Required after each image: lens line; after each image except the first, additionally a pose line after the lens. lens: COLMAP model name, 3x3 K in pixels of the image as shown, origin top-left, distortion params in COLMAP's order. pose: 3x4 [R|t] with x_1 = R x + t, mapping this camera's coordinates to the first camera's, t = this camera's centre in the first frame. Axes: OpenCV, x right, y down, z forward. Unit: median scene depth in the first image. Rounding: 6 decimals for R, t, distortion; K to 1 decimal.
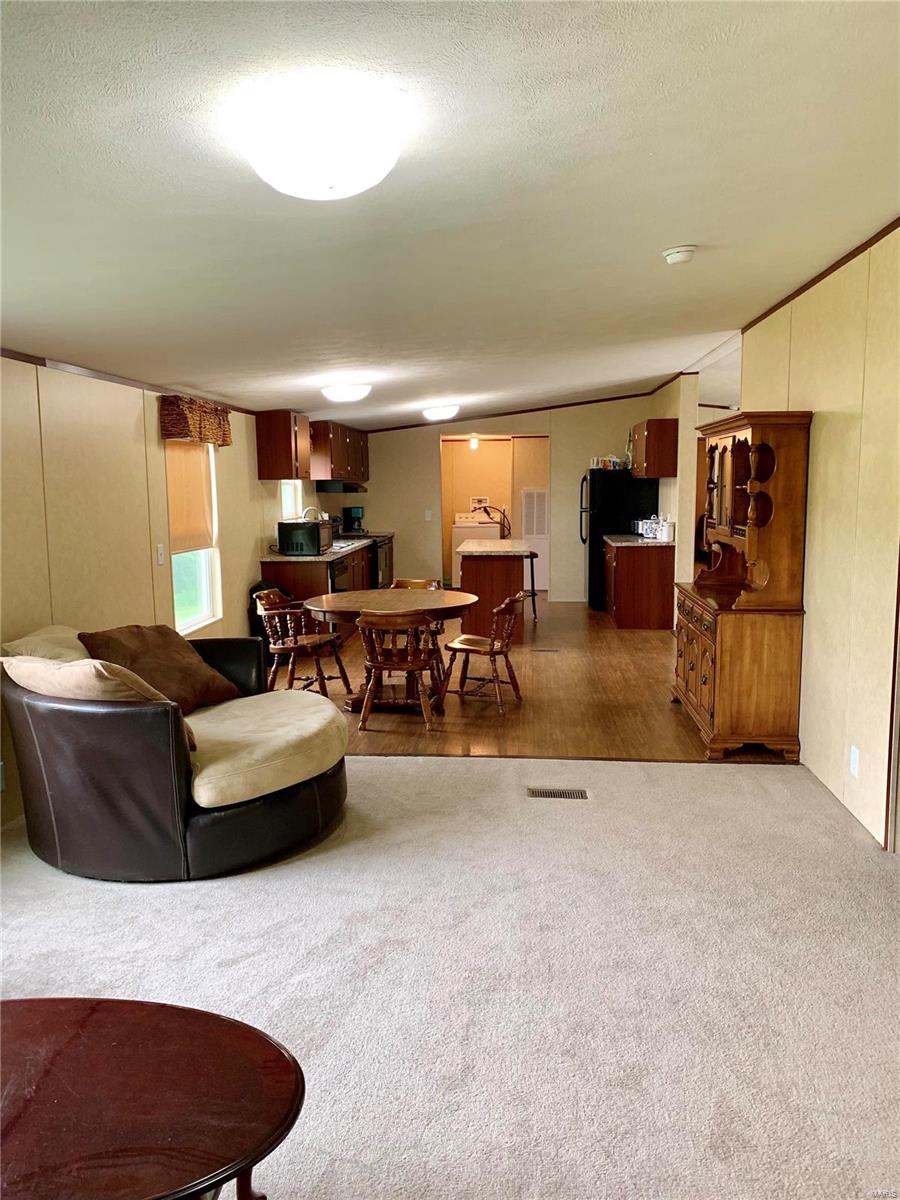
lens RADIAL K [[924.5, 0, 451.6], [0, 924.5, 606.2], [0, 0, 1]] dist [0.034918, -0.034610]
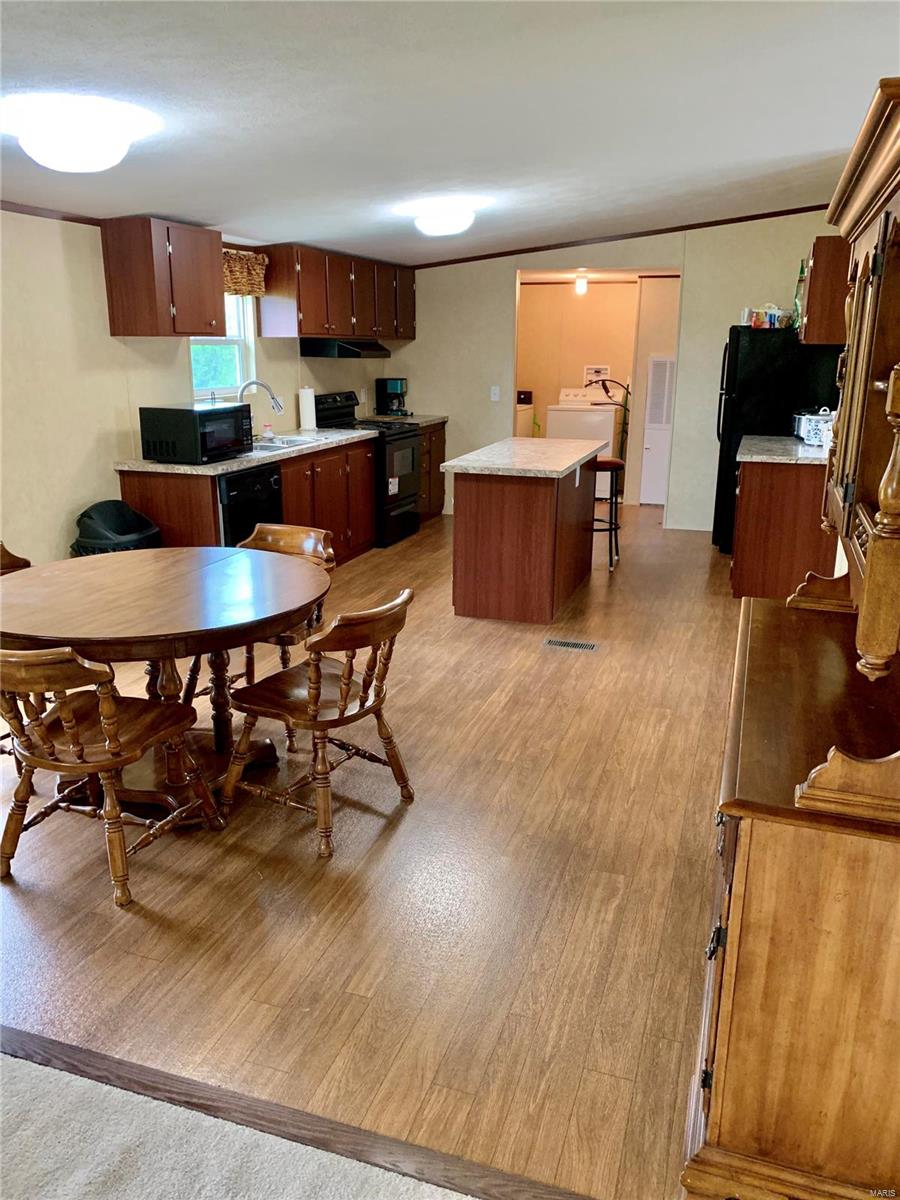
lens RADIAL K [[924.5, 0, 456.7], [0, 924.5, 611.1], [0, 0, 1]] dist [0.034918, -0.034610]
pose [[0.972475, 0.079885, -0.218887, 0.151805], [-0.046158, 0.986823, 0.155081, -0.058716], [0.228392, -0.140709, 0.963347, 0.407831]]
